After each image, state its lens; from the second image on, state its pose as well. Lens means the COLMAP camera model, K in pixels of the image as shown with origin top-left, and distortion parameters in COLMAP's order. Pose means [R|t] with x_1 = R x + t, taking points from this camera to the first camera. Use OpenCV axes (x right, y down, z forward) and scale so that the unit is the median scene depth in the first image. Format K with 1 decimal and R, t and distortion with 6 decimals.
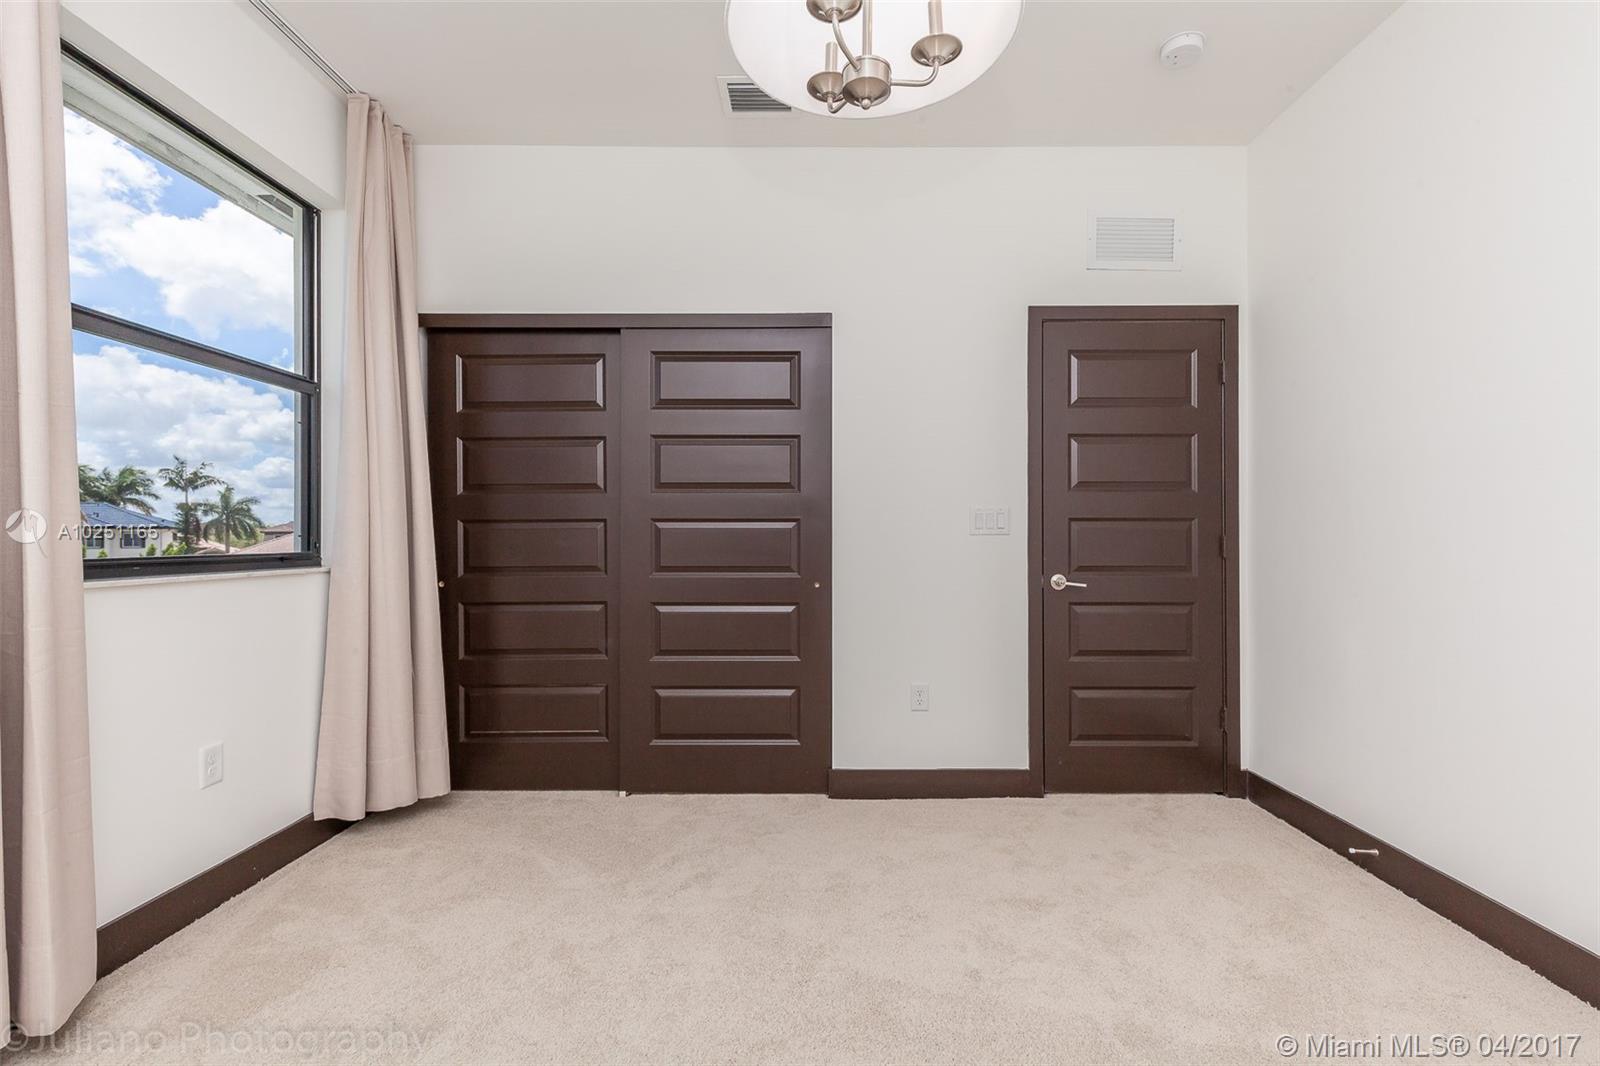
lens RADIAL K [[700.1, 0, 800.0], [0, 700.1, 533.0], [0, 0, 1]] dist [0.000916, 0.000452]
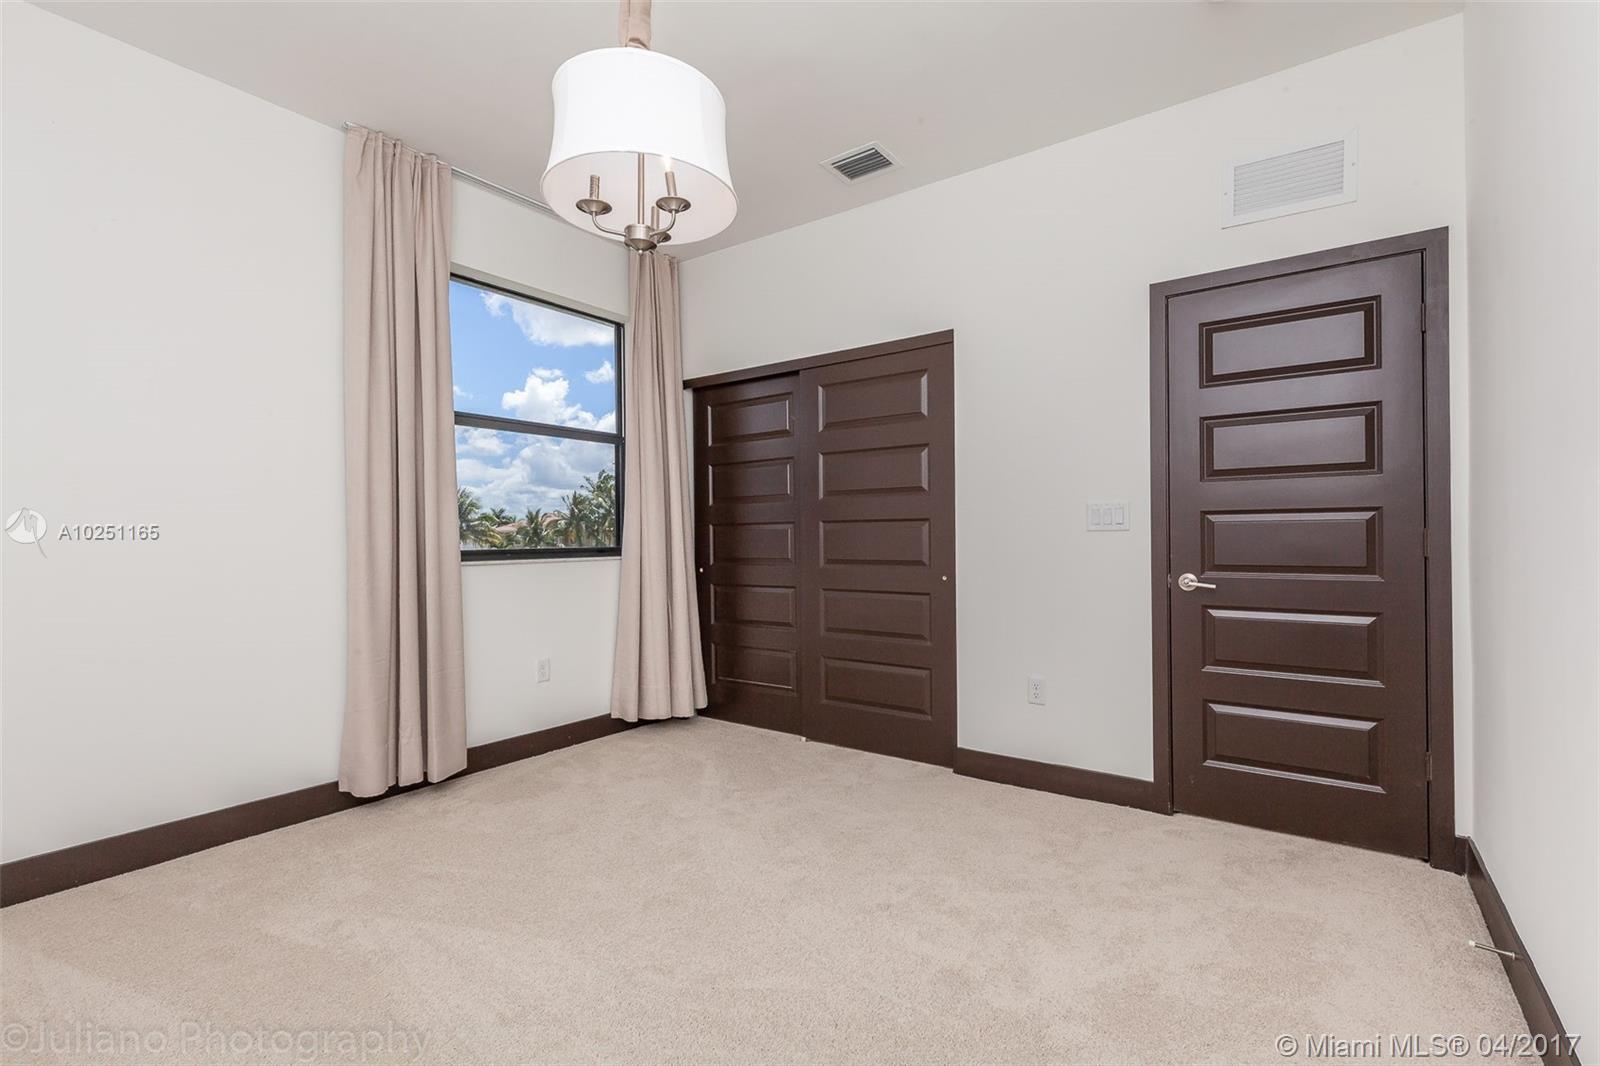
lens RADIAL K [[707.2, 0, 839.0], [0, 707.2, 532.9], [0, 0, 1]] dist [0.000442, -0.000493]
pose [[0.823348, -0.008770, -0.567469, 0.520271], [0.011888, 0.999928, 0.001795, -0.000855], [0.567412, -0.008224, 0.823393, -0.011108]]
